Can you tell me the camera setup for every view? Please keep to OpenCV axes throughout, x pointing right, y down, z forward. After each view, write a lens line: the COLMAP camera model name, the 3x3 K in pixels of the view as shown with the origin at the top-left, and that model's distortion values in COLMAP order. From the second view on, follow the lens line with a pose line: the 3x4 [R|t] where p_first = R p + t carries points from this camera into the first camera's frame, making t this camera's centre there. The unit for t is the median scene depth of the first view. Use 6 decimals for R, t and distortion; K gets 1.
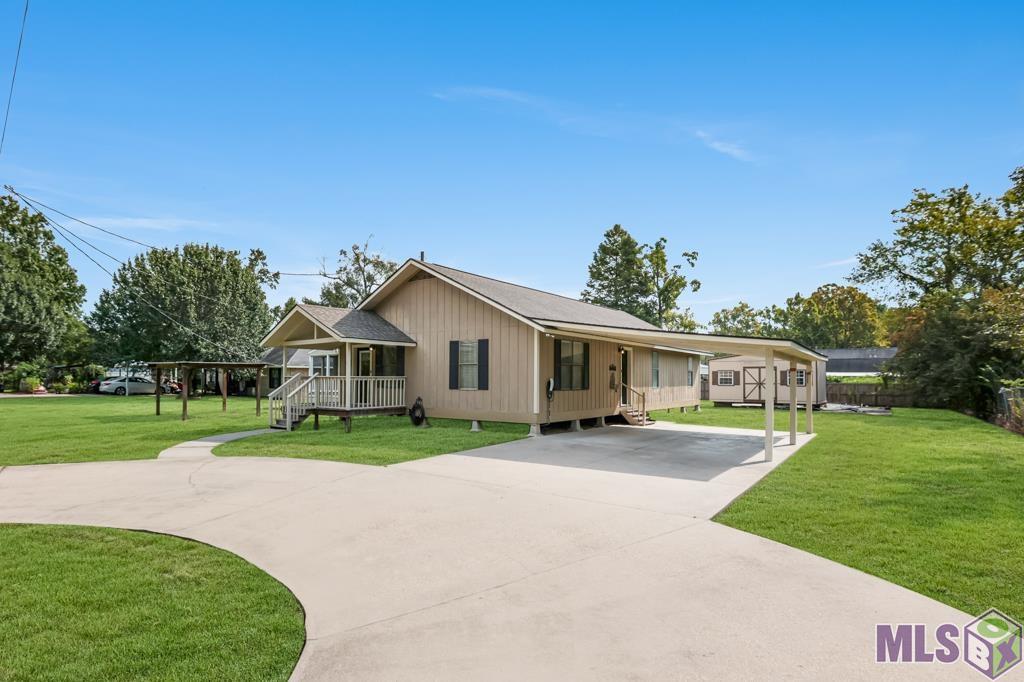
lens RADIAL K [[474.4, 0, 508.6], [0, 474.4, 366.0], [0, 0, 1]] dist [-0.005053, 0.000652]
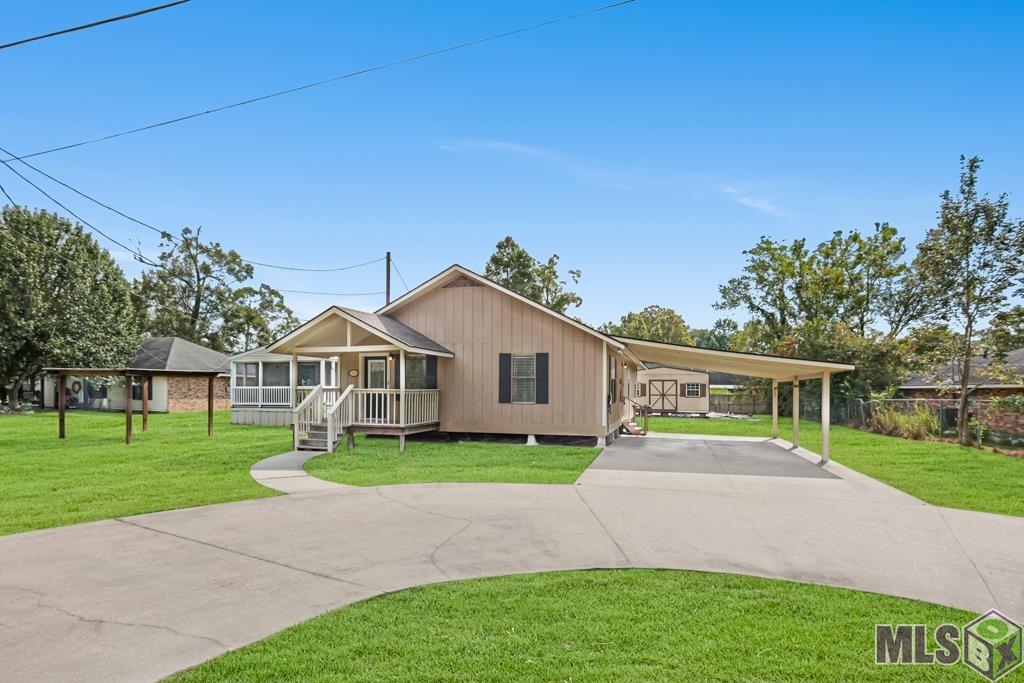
lens RADIAL K [[489.9, 0, 498.5], [0, 489.9, 370.1], [0, 0, 1]] dist [-0.022692, 0.000121]
pose [[0.949840, 0.016645, 0.312293, -0.166226], [-0.013927, 0.999843, -0.010931, -0.002864], [-0.312426, 0.006033, 0.949923, 0.020863]]
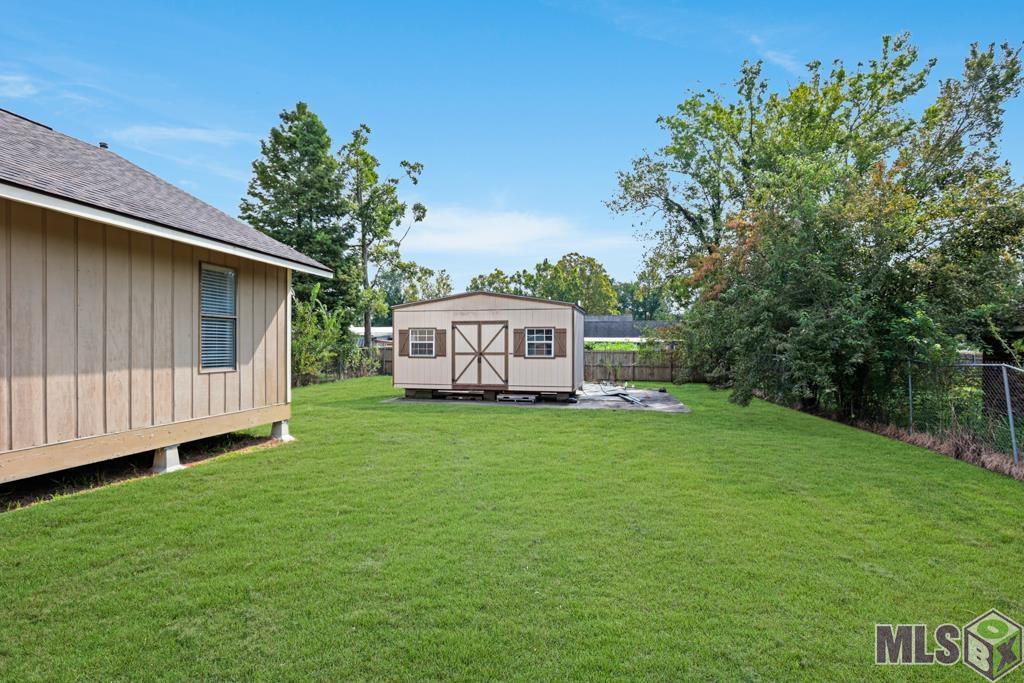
lens RADIAL K [[497.3, 0, 487.9], [0, 497.3, 341.2], [0, 0, 1]] dist [-0.000674, 0.000811]
pose [[0.907477, 0.001725, 0.420099, 0.256152], [-0.008870, 0.999847, 0.015055, 0.012666], [-0.420009, -0.017389, 0.907354, 0.414767]]
